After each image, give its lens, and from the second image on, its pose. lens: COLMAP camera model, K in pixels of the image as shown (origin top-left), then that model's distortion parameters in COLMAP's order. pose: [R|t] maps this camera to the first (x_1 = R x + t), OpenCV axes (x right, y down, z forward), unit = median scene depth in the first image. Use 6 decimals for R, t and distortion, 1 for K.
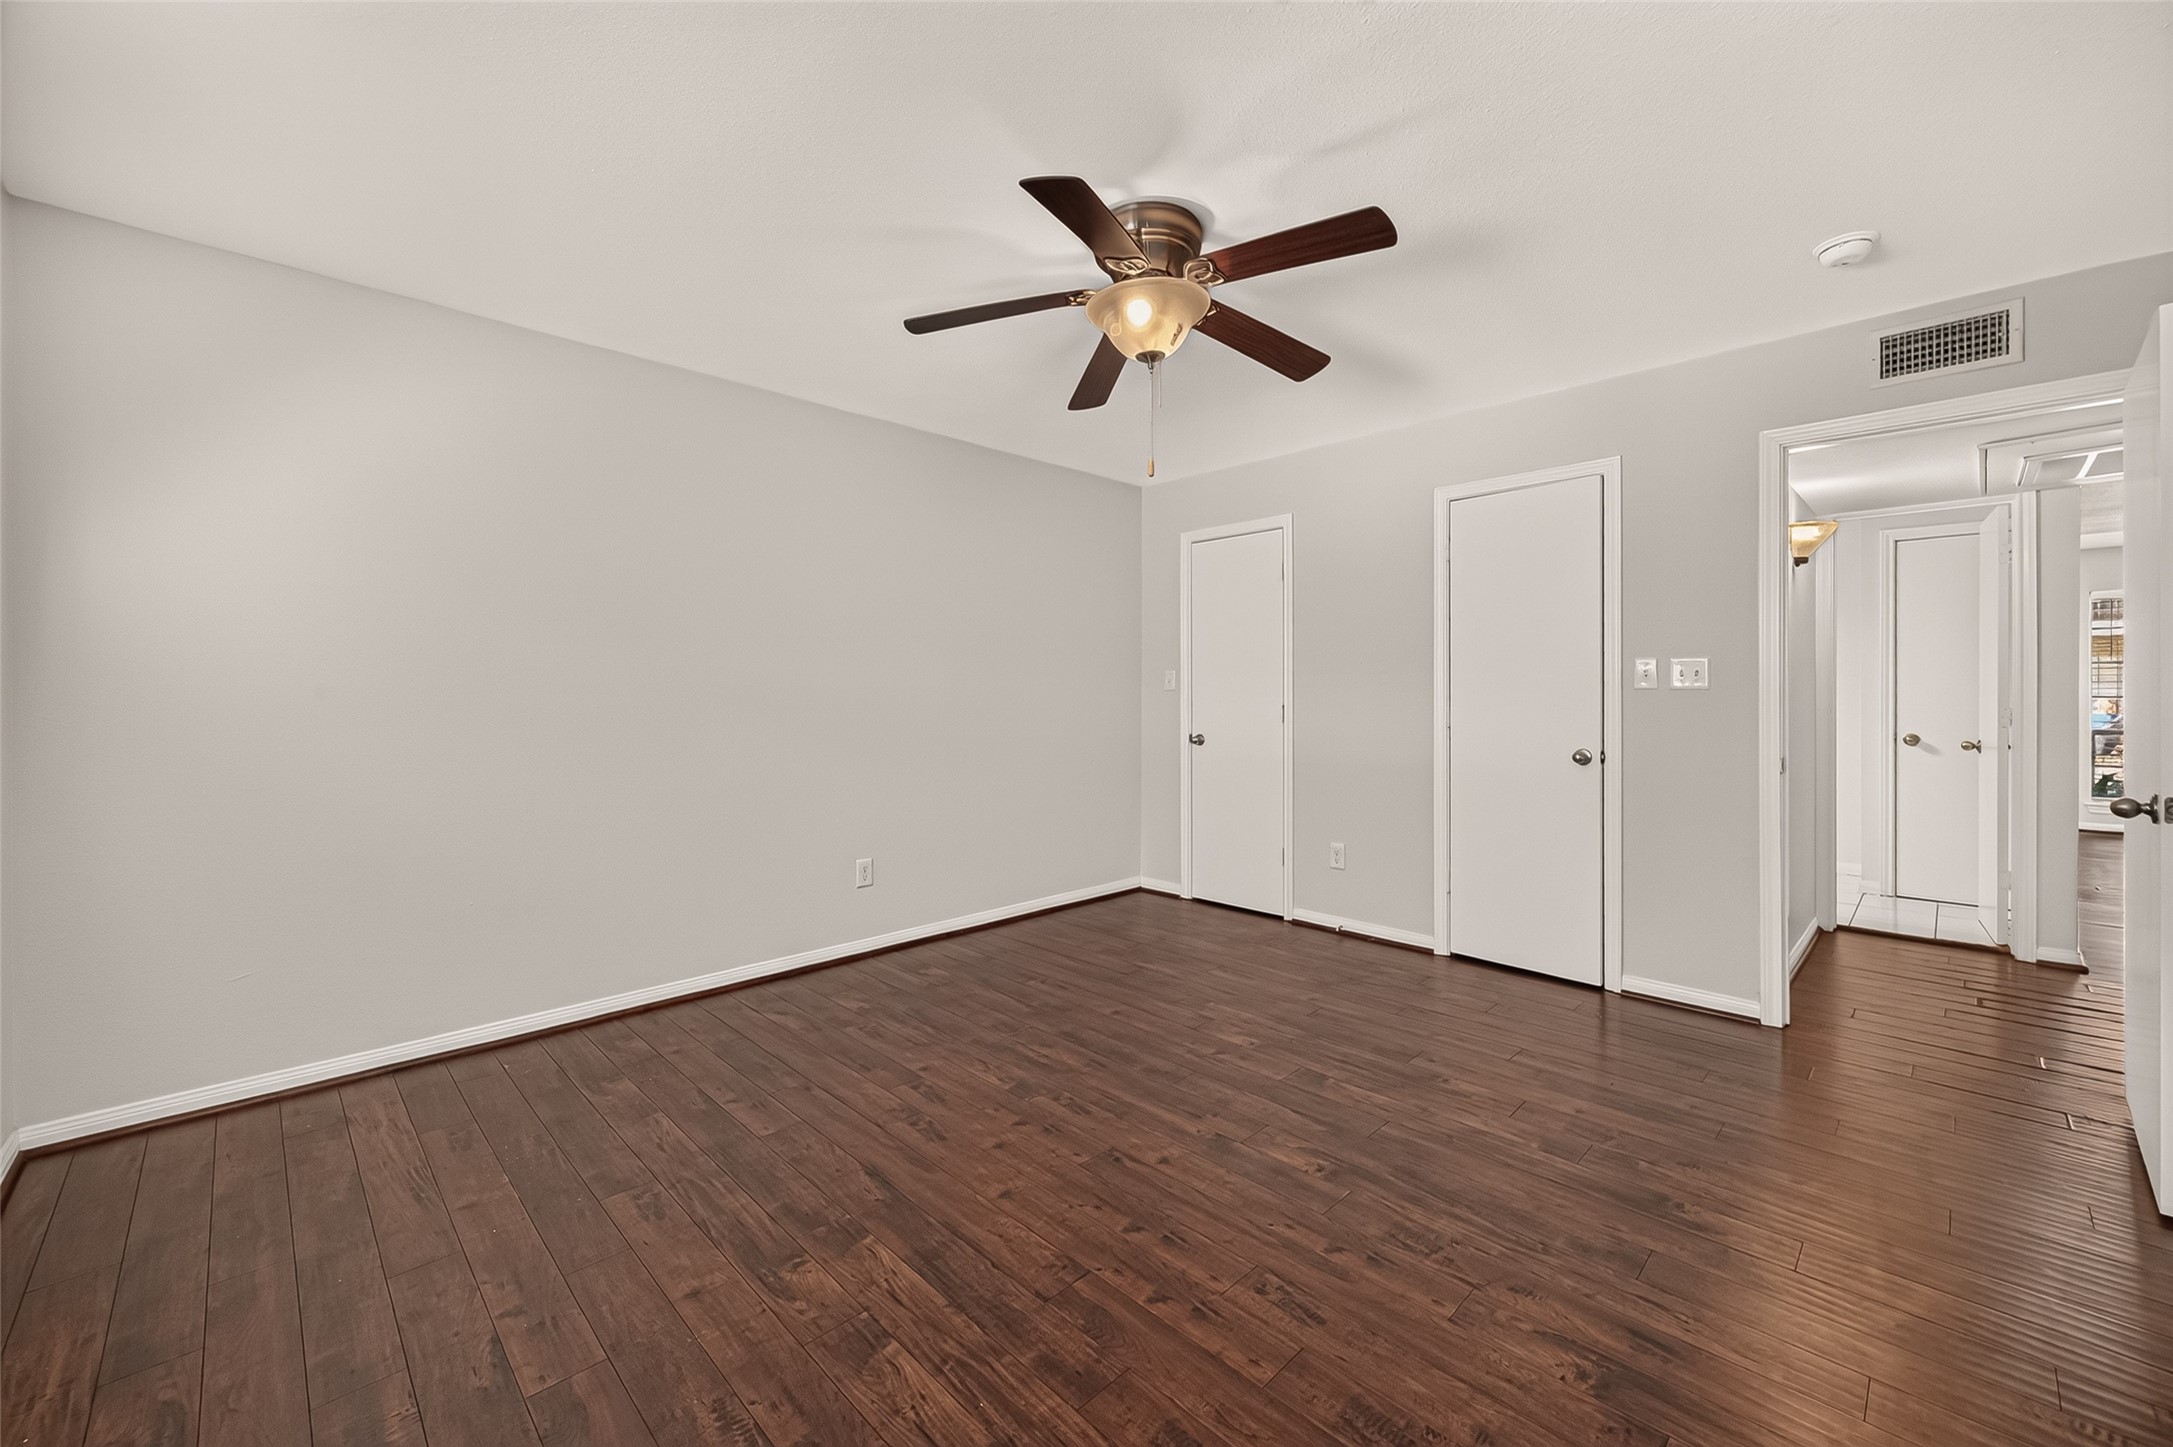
lens RADIAL K [[856.4, 0, 1095.6], [0, 856.4, 719.2], [0, 0, 1]] dist [0.003932, -0.000121]
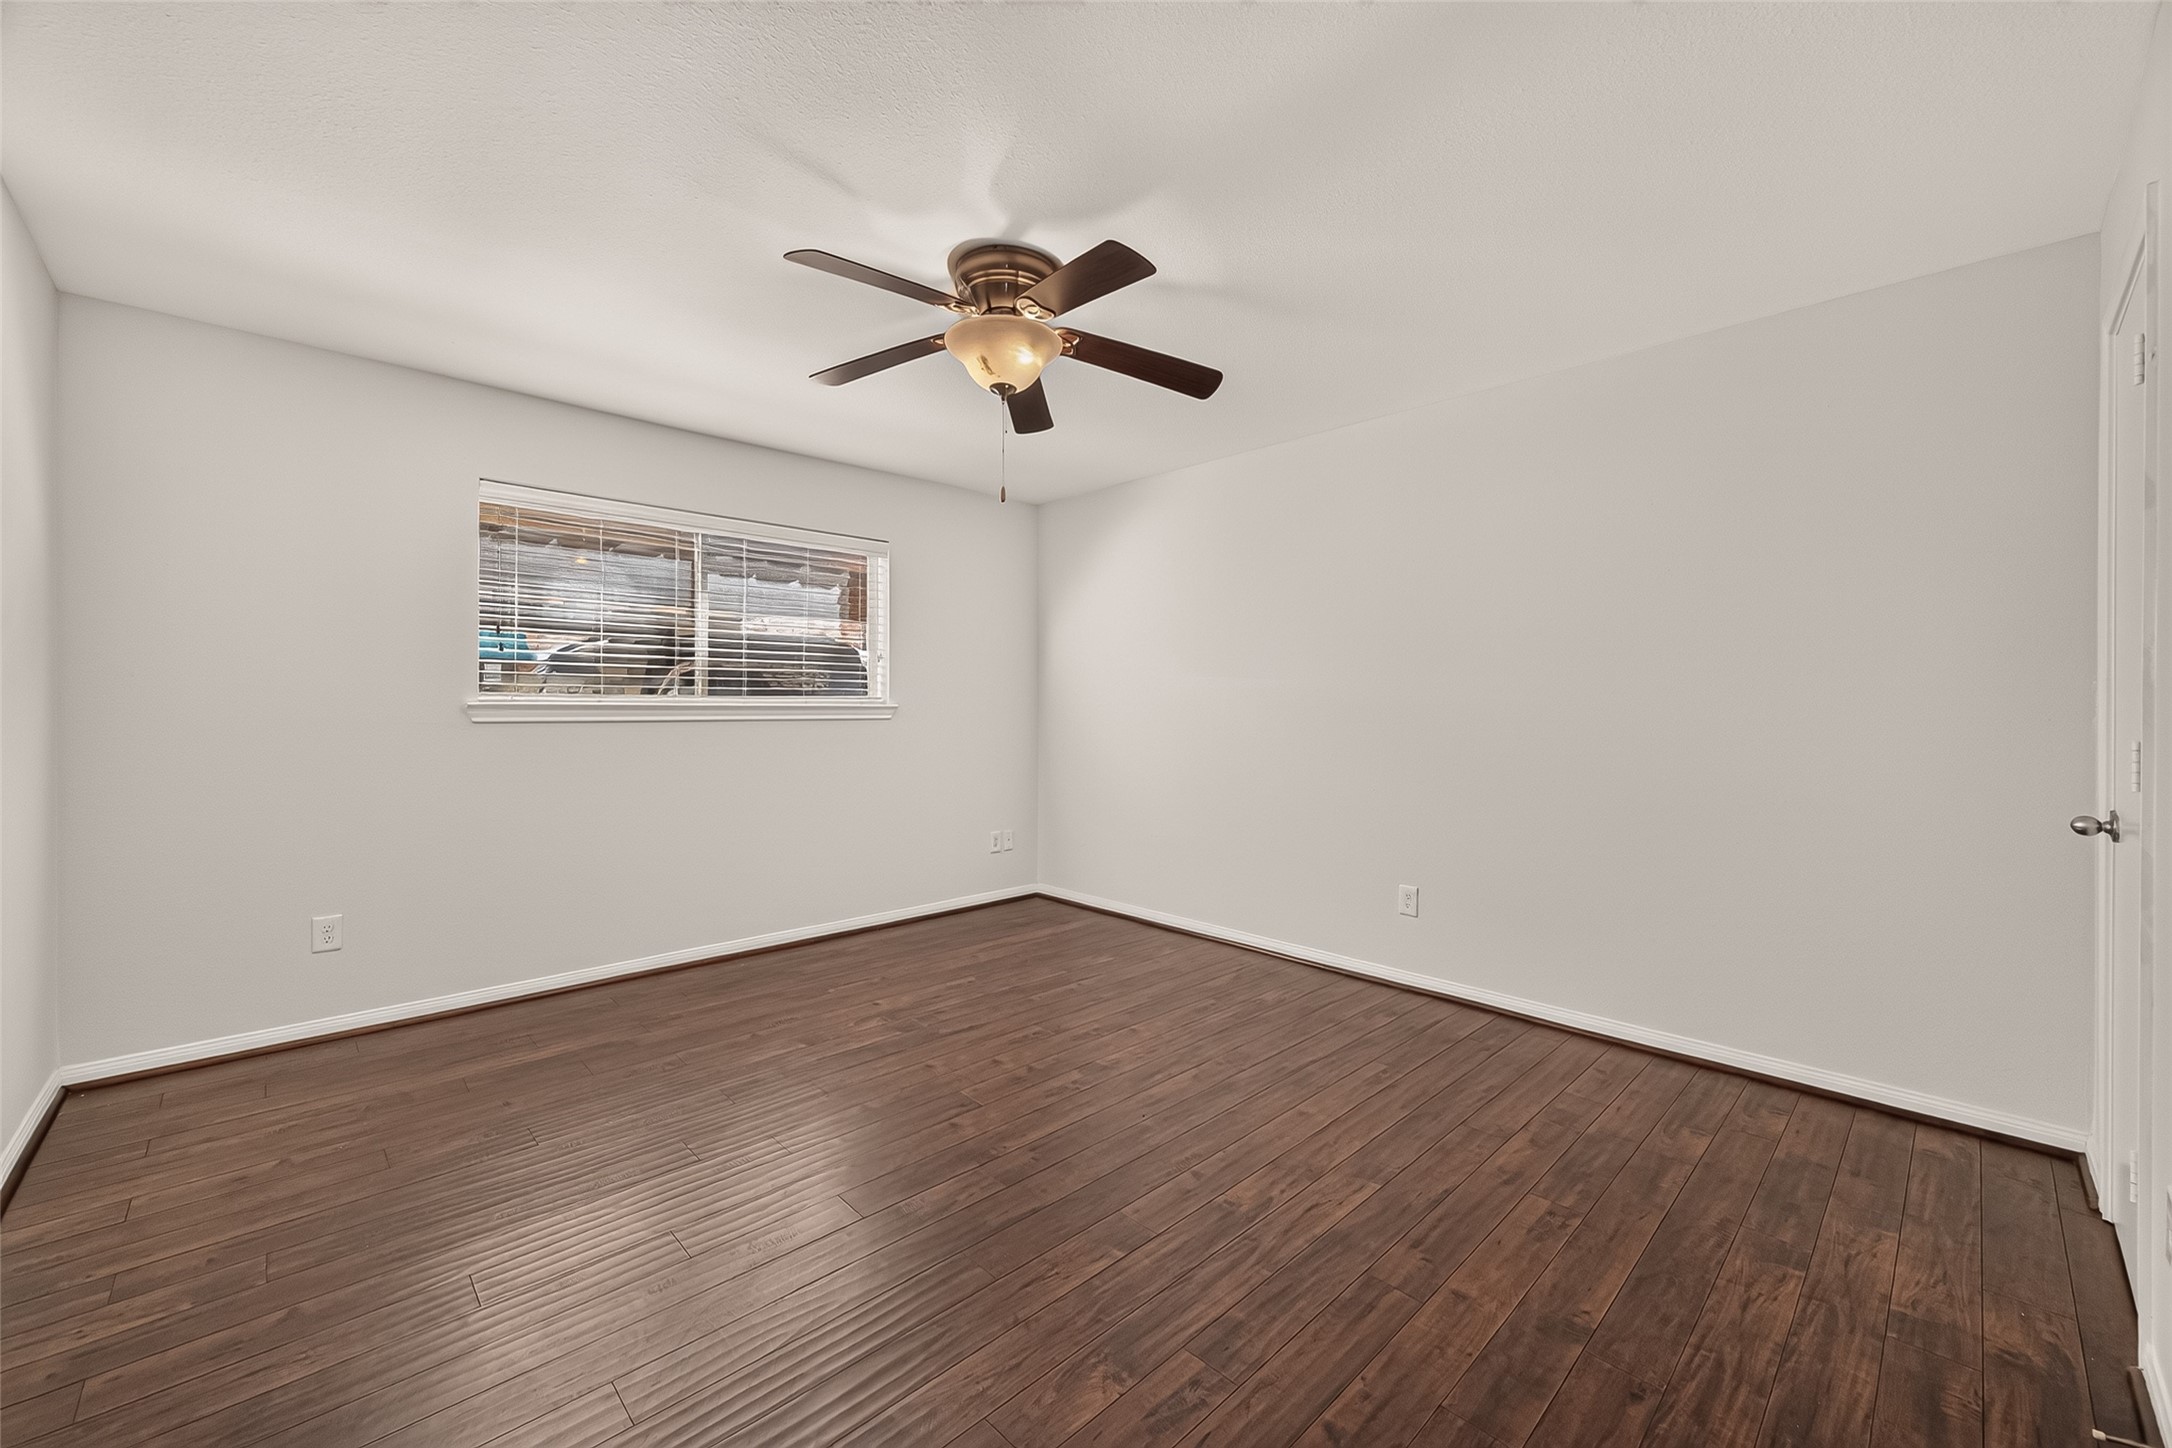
lens RADIAL K [[856.1, 0, 1094.7], [0, 856.1, 710.9], [0, 0, 1]] dist [0.003932, -0.000121]
pose [[-0.016388, 0.004605, -0.999855, 1.181753], [-0.035862, 0.999343, 0.005191, -0.033984], [0.999222, 0.035942, -0.016212, 1.179218]]
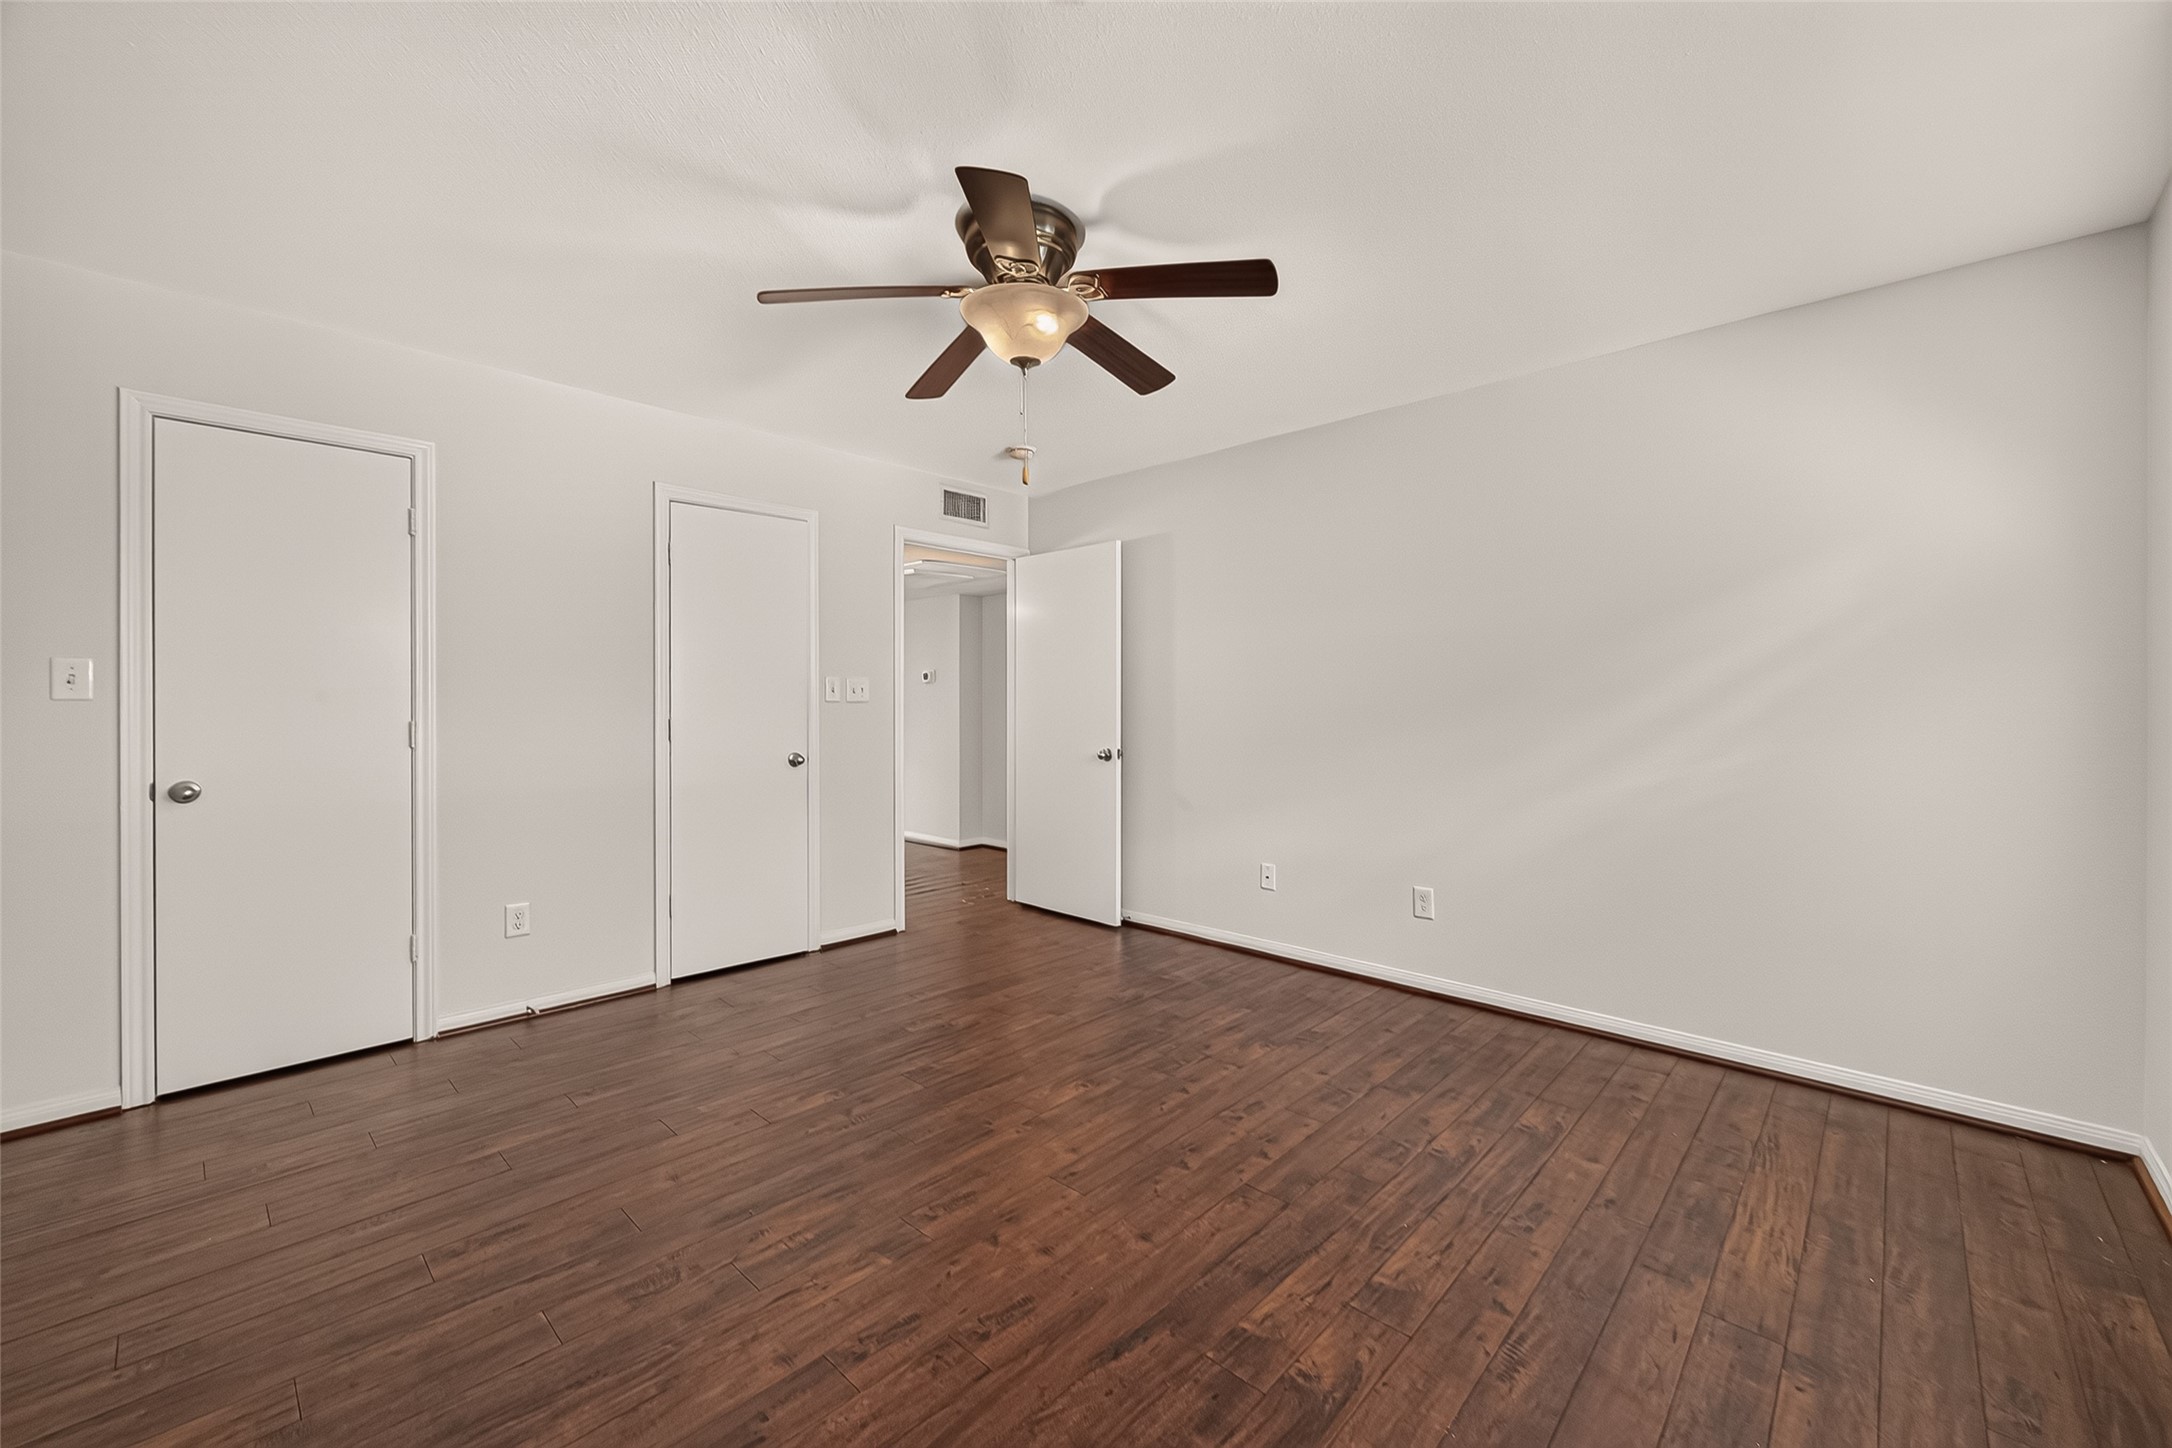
lens RADIAL K [[856.1, 0, 1093.7], [0, 856.1, 702.4], [0, 0, 1]] dist [0.003932, -0.000121]
pose [[-0.032604, 0.001032, 0.999468, -0.969238], [0.032772, 0.999463, 0.000037, -0.031627], [-0.998931, 0.032756, -0.032620, 0.990873]]
